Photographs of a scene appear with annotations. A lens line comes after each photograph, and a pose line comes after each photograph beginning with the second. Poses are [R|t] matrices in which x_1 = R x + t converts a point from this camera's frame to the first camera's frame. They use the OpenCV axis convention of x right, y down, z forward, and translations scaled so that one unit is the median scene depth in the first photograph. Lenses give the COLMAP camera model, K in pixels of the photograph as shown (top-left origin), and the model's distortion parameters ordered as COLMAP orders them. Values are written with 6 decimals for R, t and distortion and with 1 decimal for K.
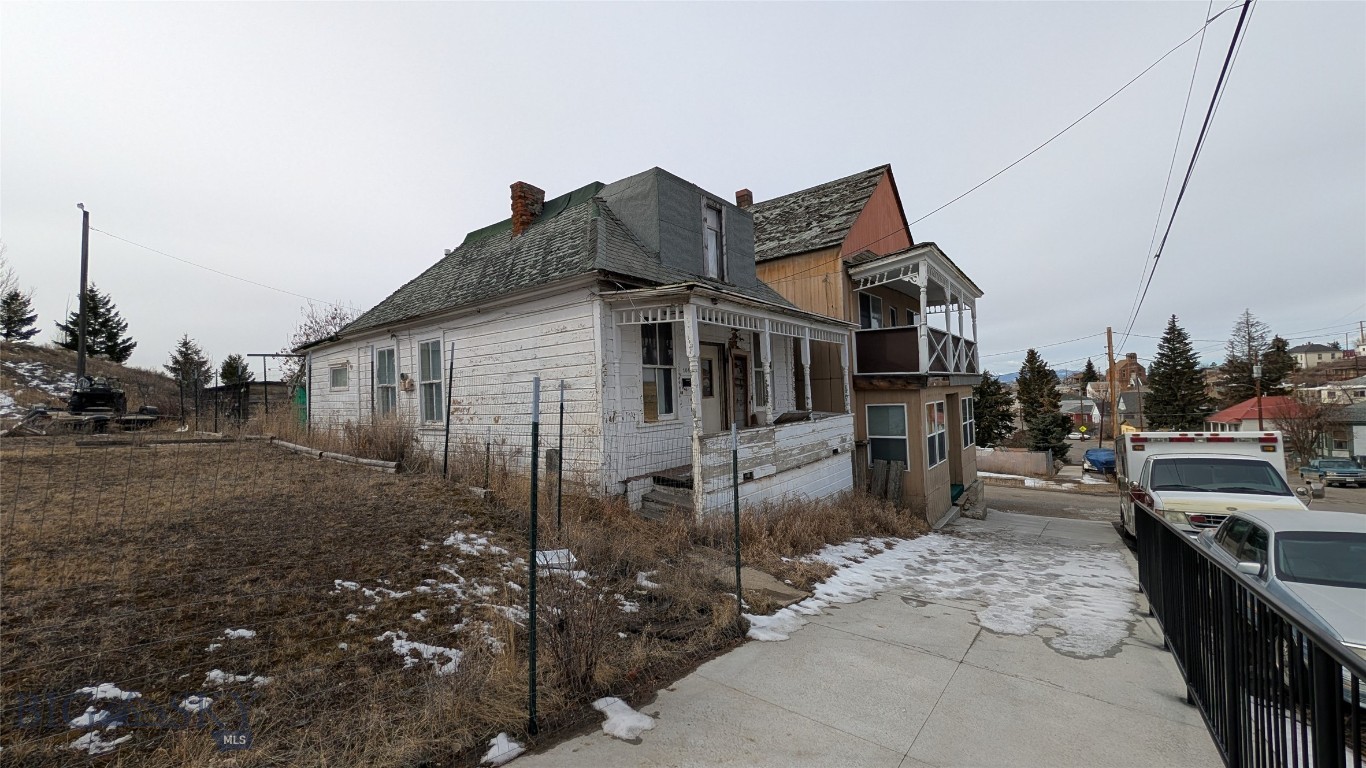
lens RADIAL K [[520.3, 0, 682.5], [0, 520.3, 385.6], [0, 0, 1]] dist [0.008668, 0.000106]
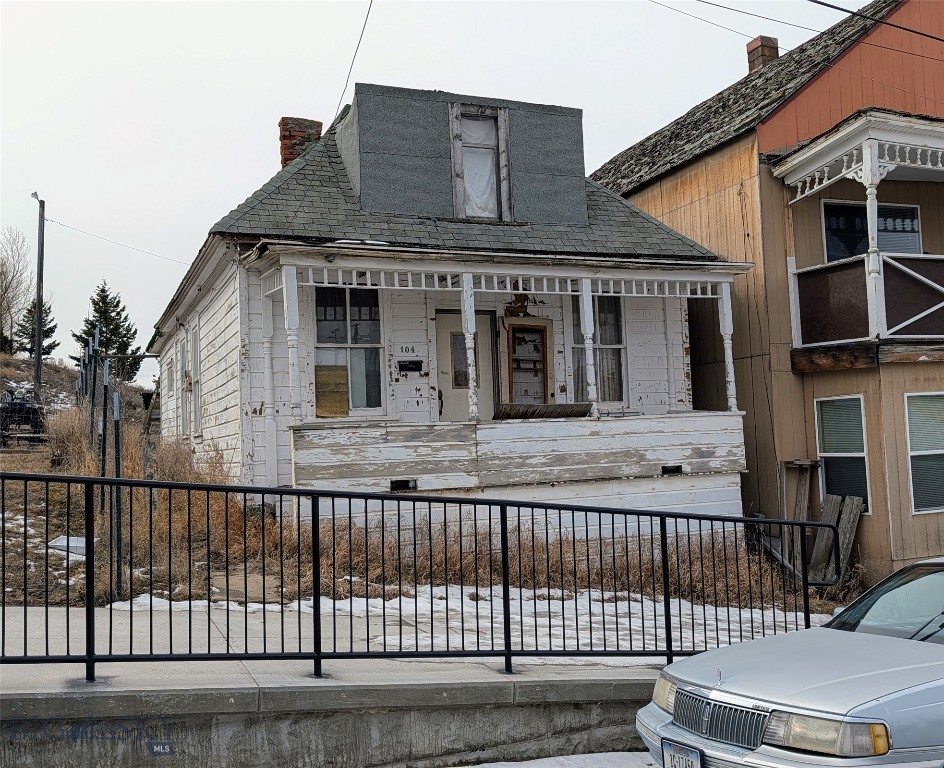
lens RADIAL K [[916.7, 0, 472.6], [0, 916.7, 382.6], [0, 0, 1]] dist [0.052620, 0.000000]
pose [[0.891945, -0.027273, -0.451320, 0.518197], [0.019712, 0.999576, -0.021447, 0.036080], [0.451714, 0.010233, 0.892104, -0.087062]]
